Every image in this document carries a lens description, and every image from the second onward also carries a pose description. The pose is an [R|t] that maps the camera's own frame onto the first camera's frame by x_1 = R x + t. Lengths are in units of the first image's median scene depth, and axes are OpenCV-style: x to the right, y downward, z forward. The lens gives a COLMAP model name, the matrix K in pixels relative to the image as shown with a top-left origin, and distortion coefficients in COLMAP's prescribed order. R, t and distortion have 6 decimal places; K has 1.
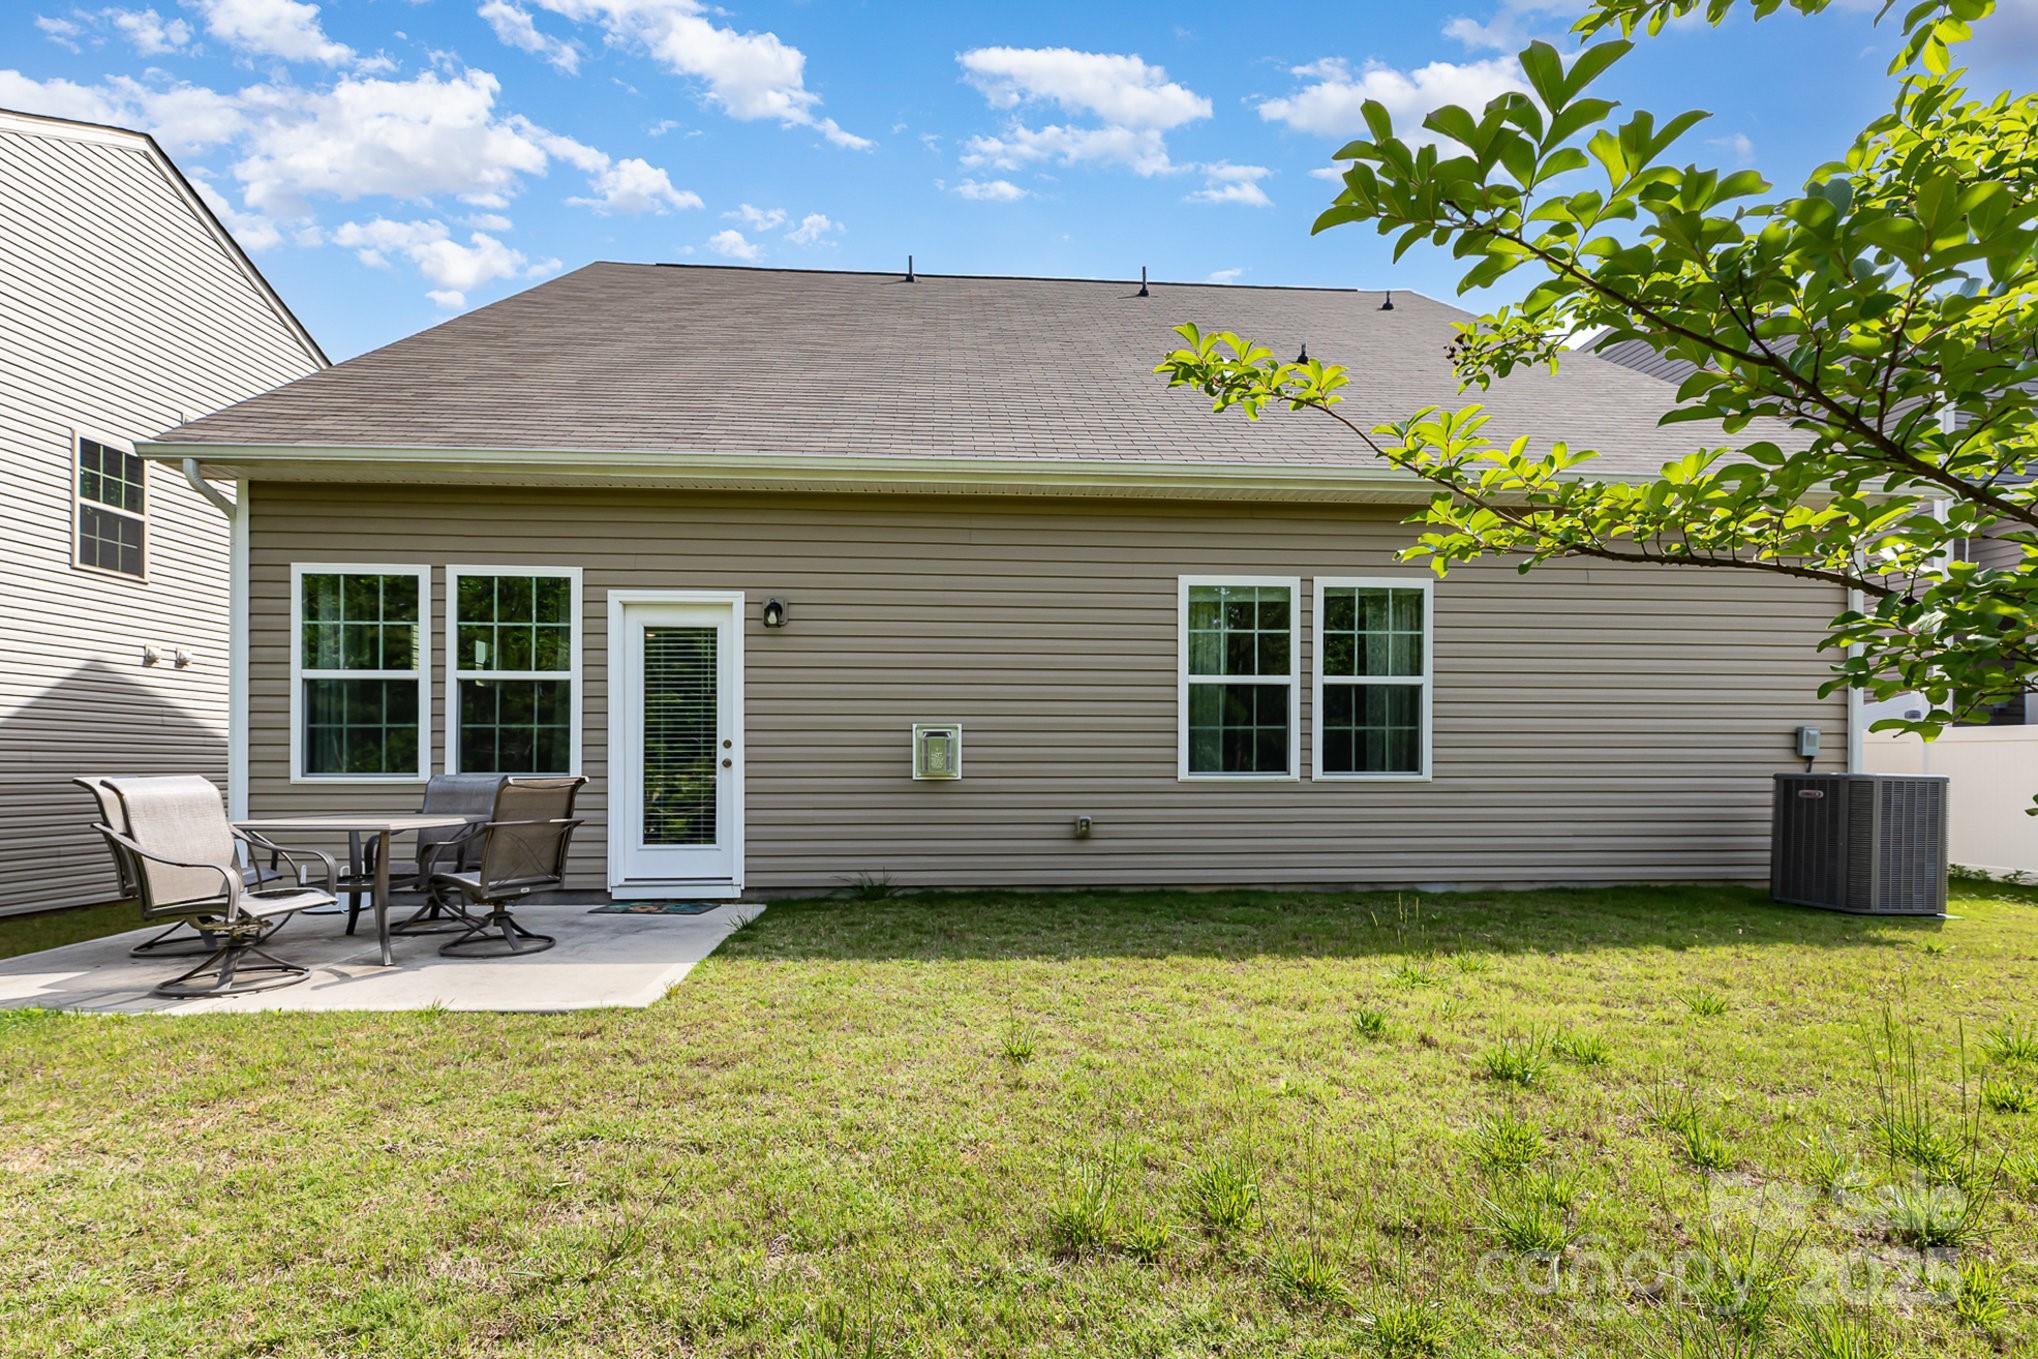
lens RADIAL K [[909.0, 0, 1016.3], [0, 909.0, 721.3], [0, 0, 1]] dist [-0.002133, -0.000632]
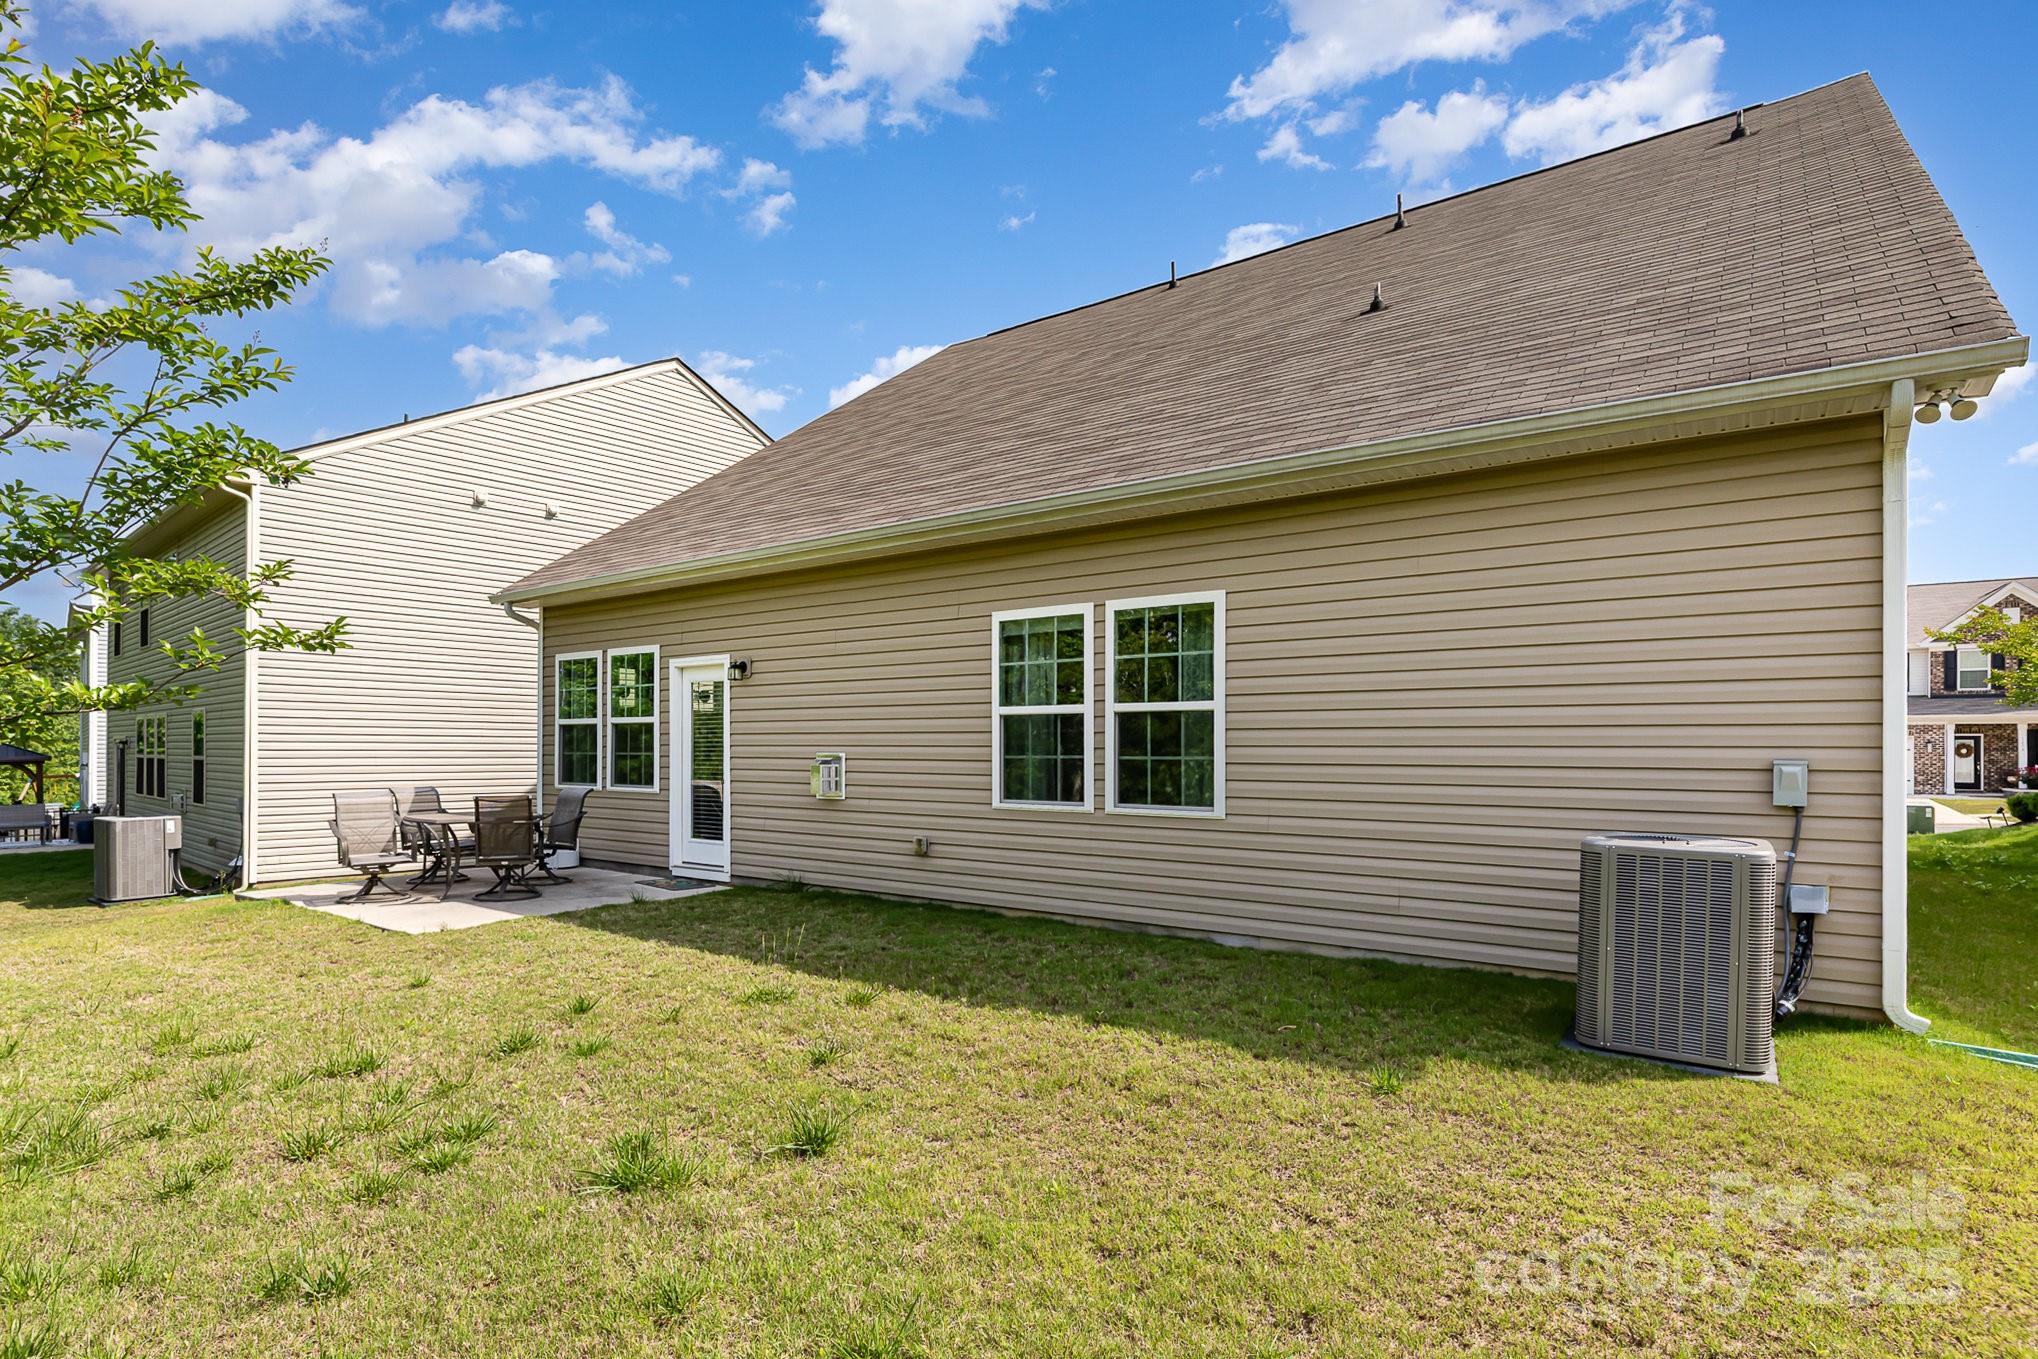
lens RADIAL K [[1100.9, 0, 1019.1], [0, 1100.9, 757.9], [0, 0, 1]] dist [0.004089, 0.000566]
pose [[0.739842, 0.003915, -0.672769, 1.044197], [-0.001676, 0.999991, 0.003976, 0.002912], [0.672778, -0.001814, 0.739842, 0.076876]]
